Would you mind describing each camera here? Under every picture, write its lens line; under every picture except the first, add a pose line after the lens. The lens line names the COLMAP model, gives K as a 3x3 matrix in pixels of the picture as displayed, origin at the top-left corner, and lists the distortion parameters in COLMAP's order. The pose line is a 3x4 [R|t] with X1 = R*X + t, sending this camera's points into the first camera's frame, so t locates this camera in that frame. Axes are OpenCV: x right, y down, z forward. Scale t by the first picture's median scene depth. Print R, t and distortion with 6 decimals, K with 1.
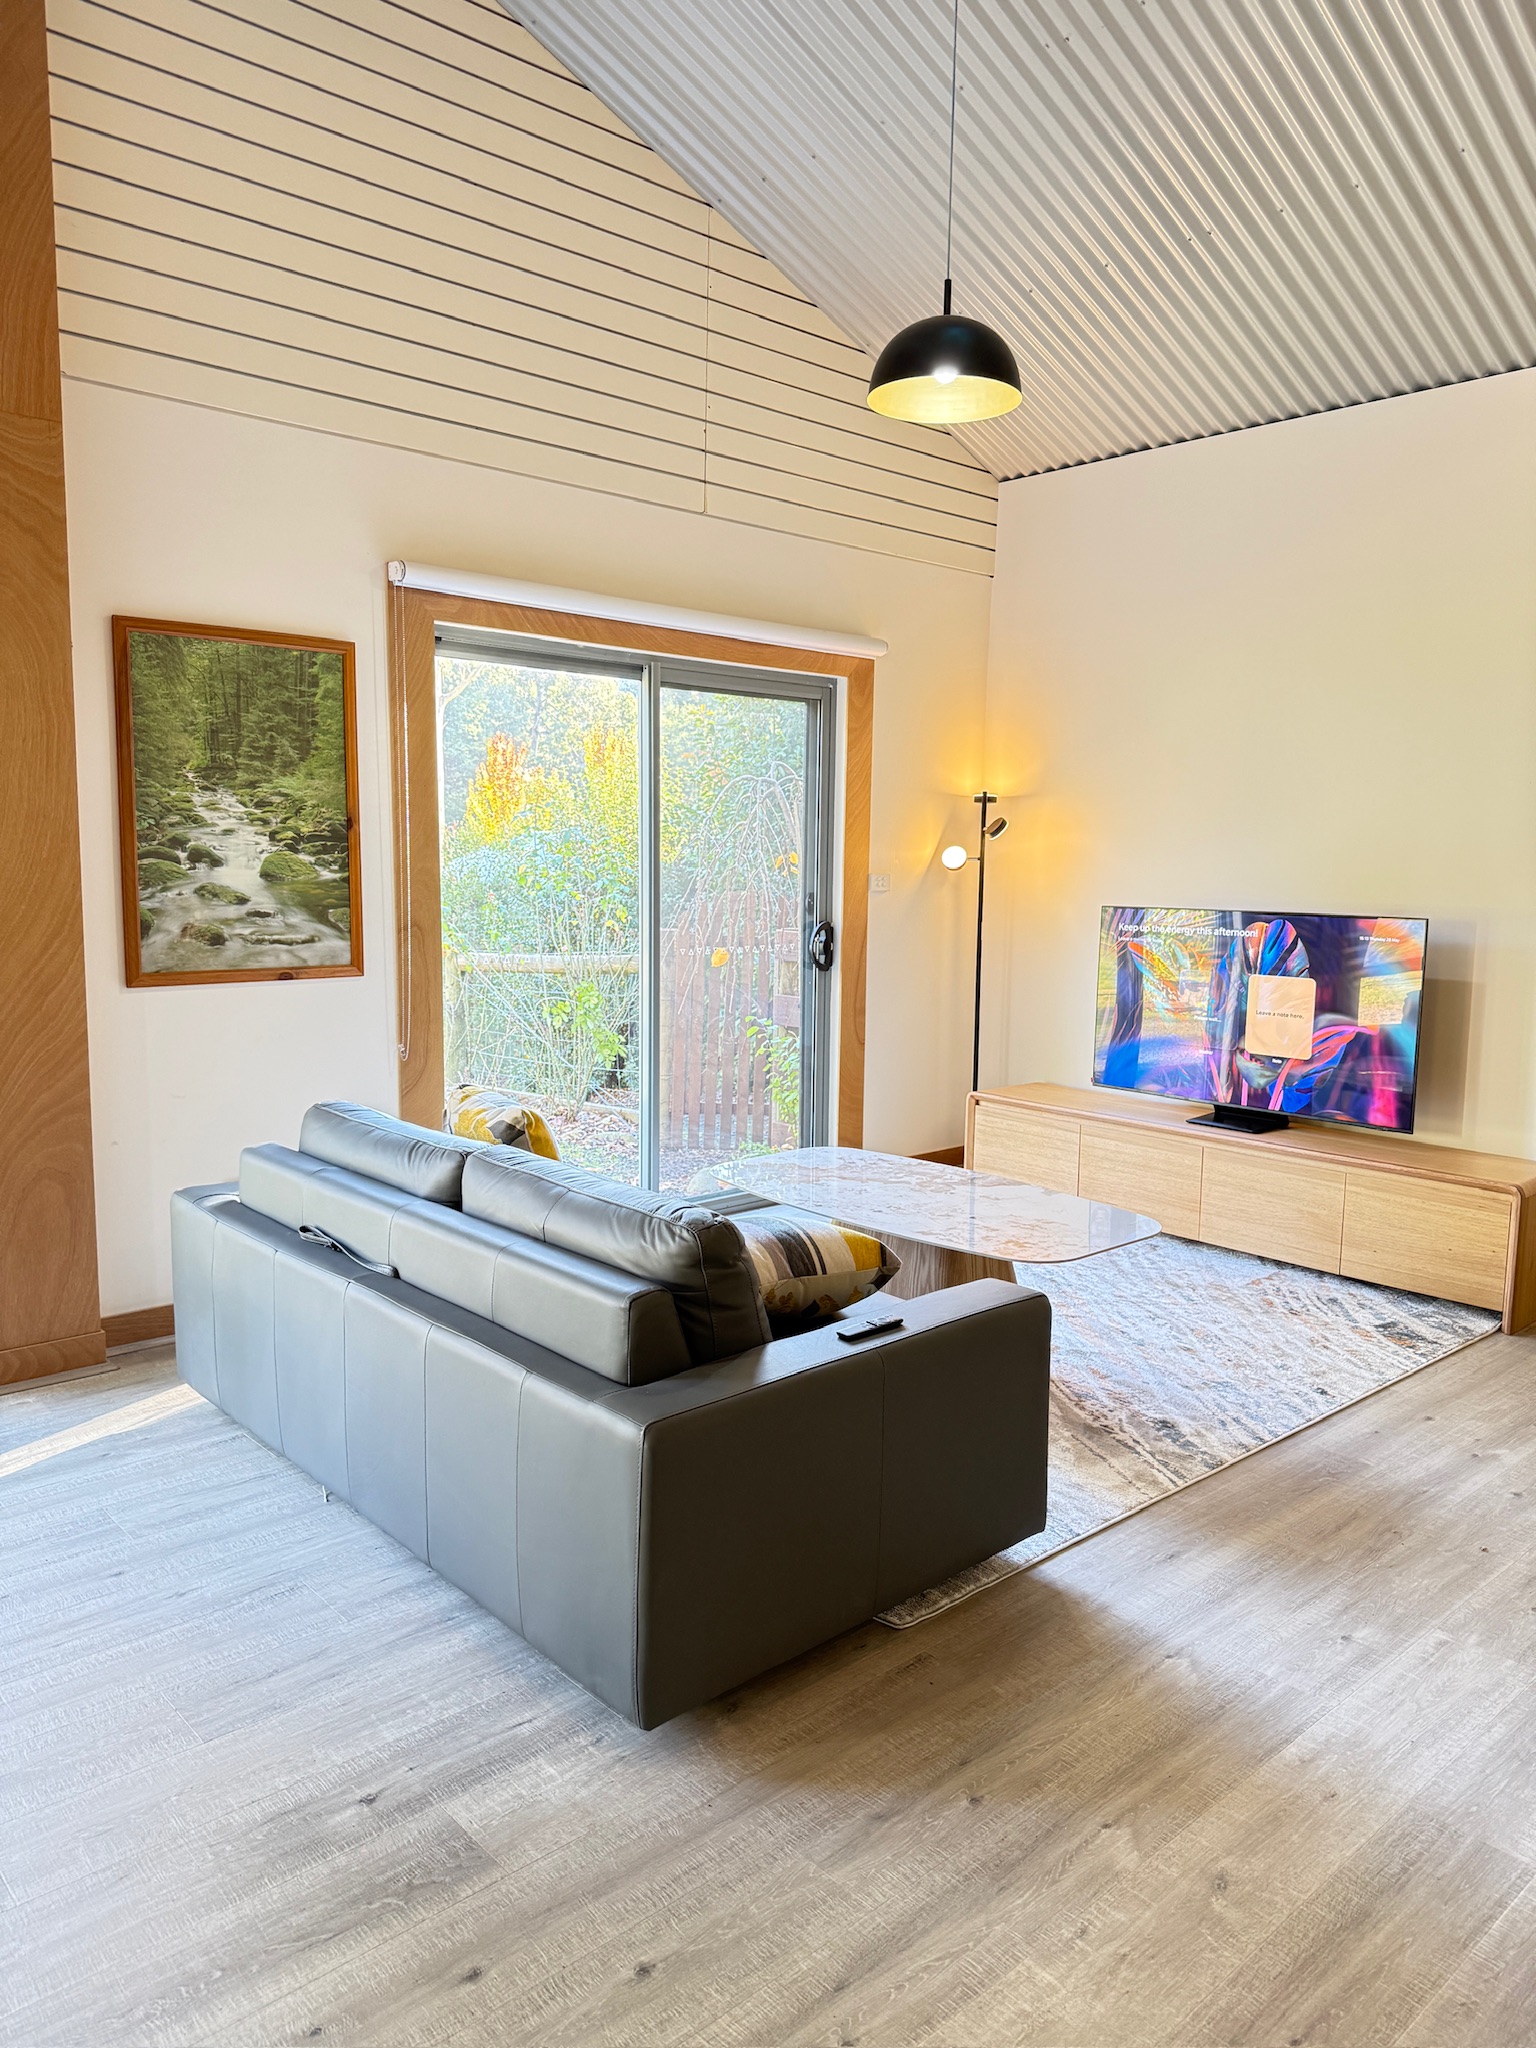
lens RADIAL K [[1428.5, 0, 768.0], [0, 1428.5, 1024.0], [0, 0, 1]] dist [-0.010588, 0.018858]
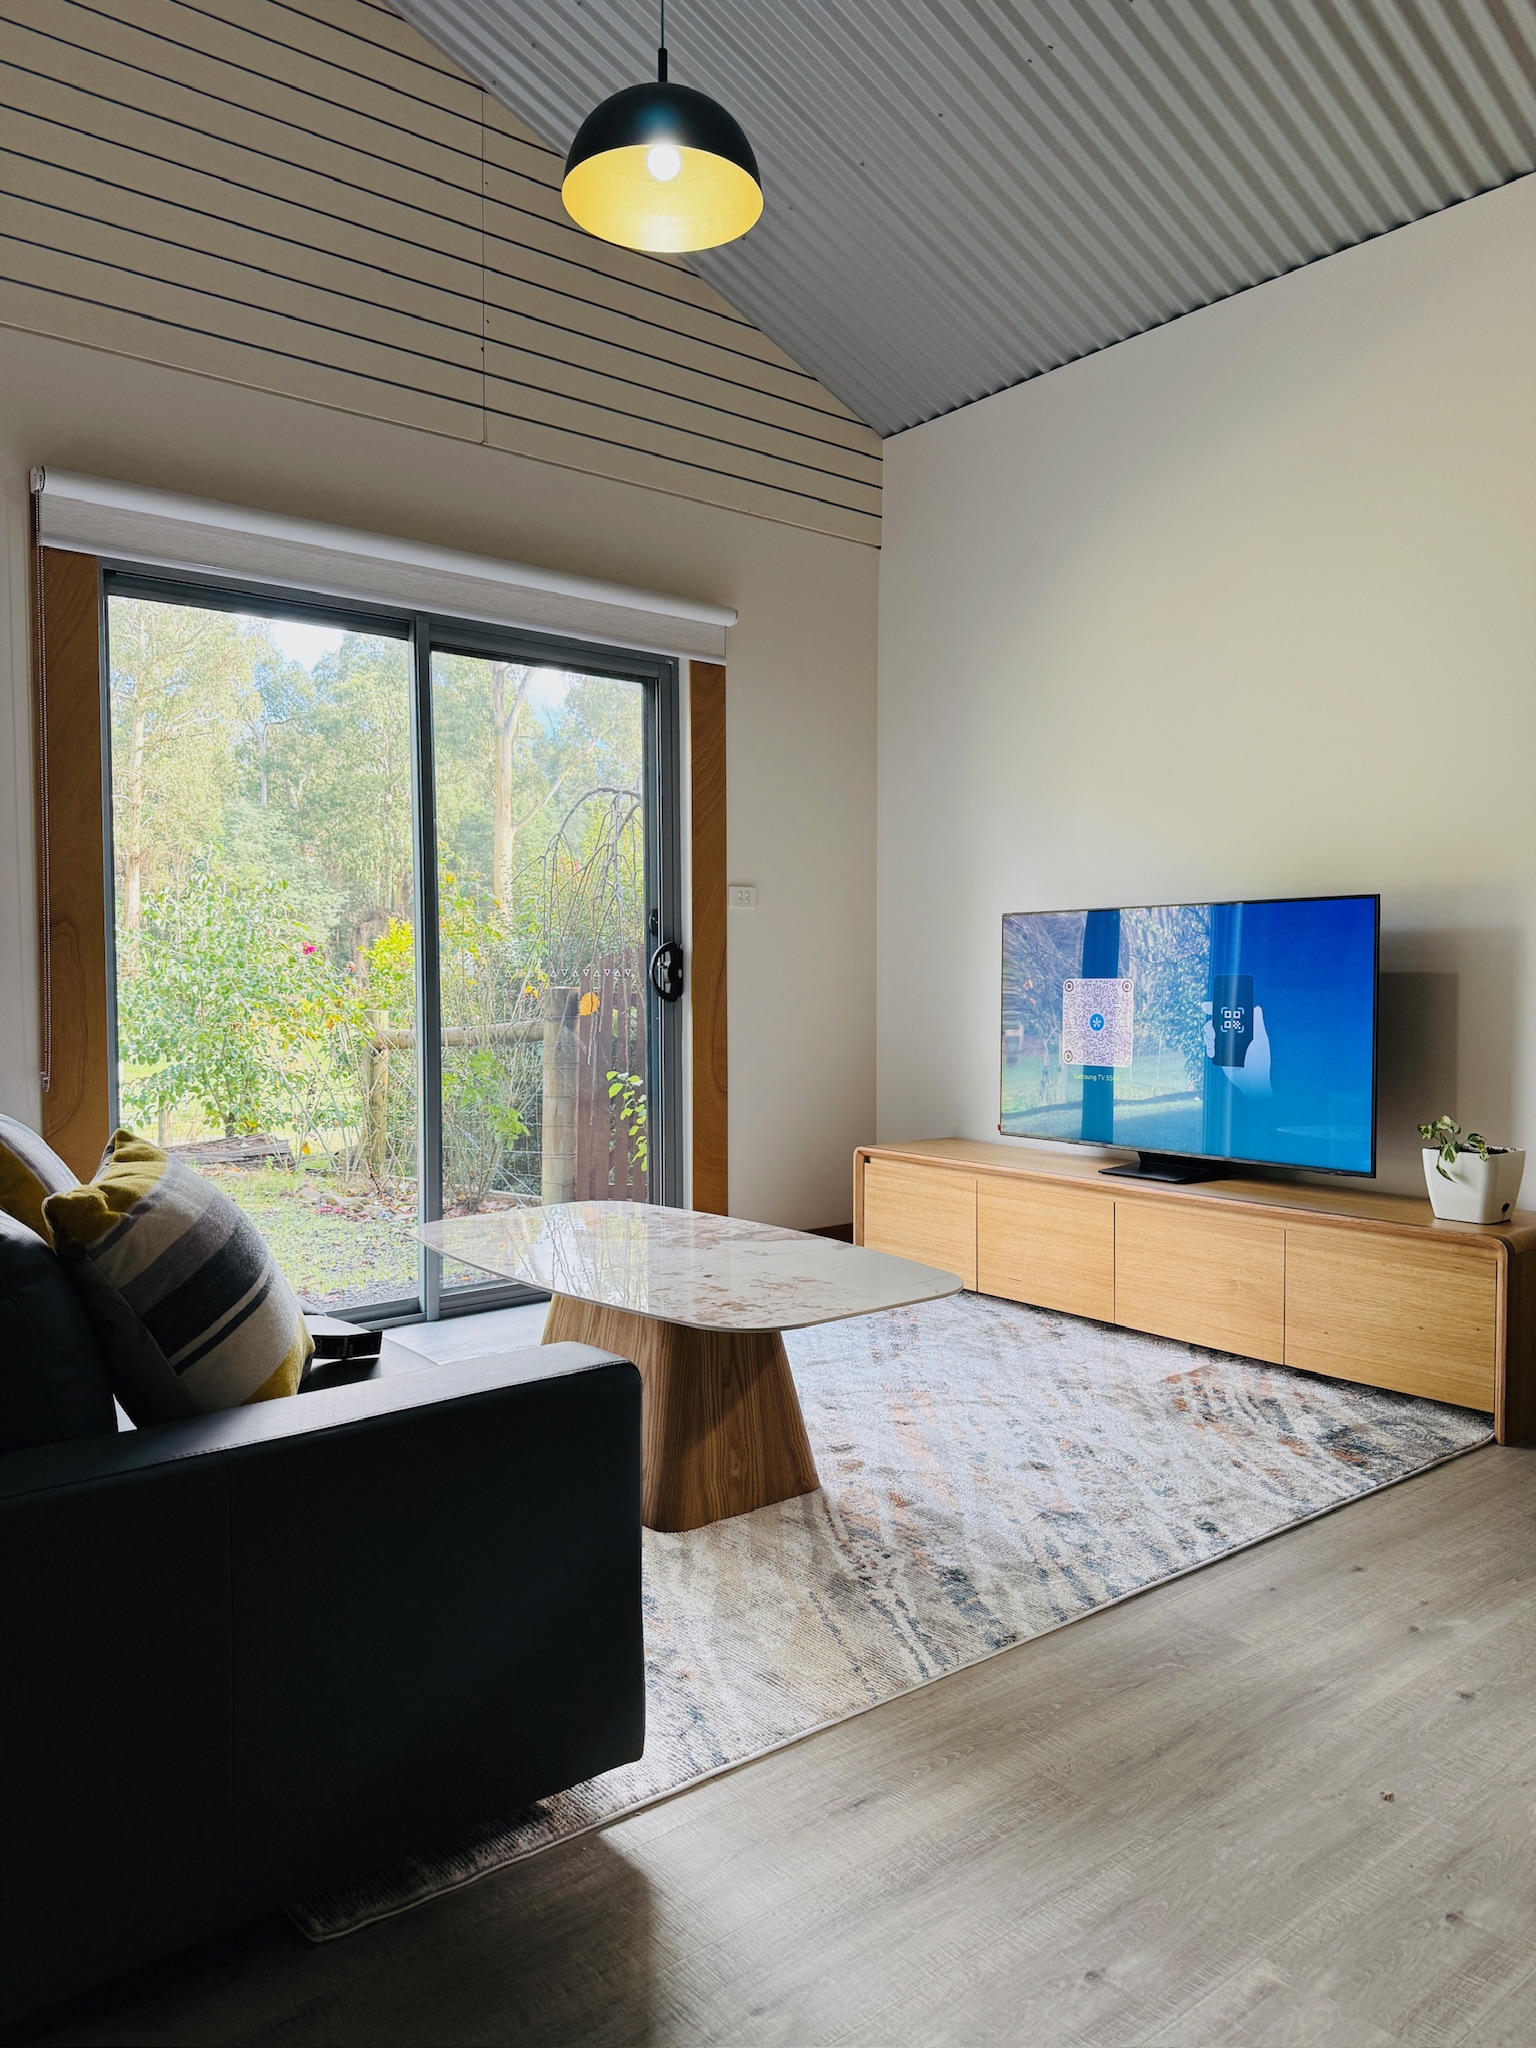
lens RADIAL K [[1428.5, 0, 768.0], [0, 1428.5, 1024.0], [0, 0, 1]] dist [-0.010588, 0.018858]
pose [[0.997905, -0.018174, -0.062096, 0.211595], [0.012913, 0.996375, -0.084086, 0.065921], [0.063399, 0.083108, 0.994522, 0.262743]]
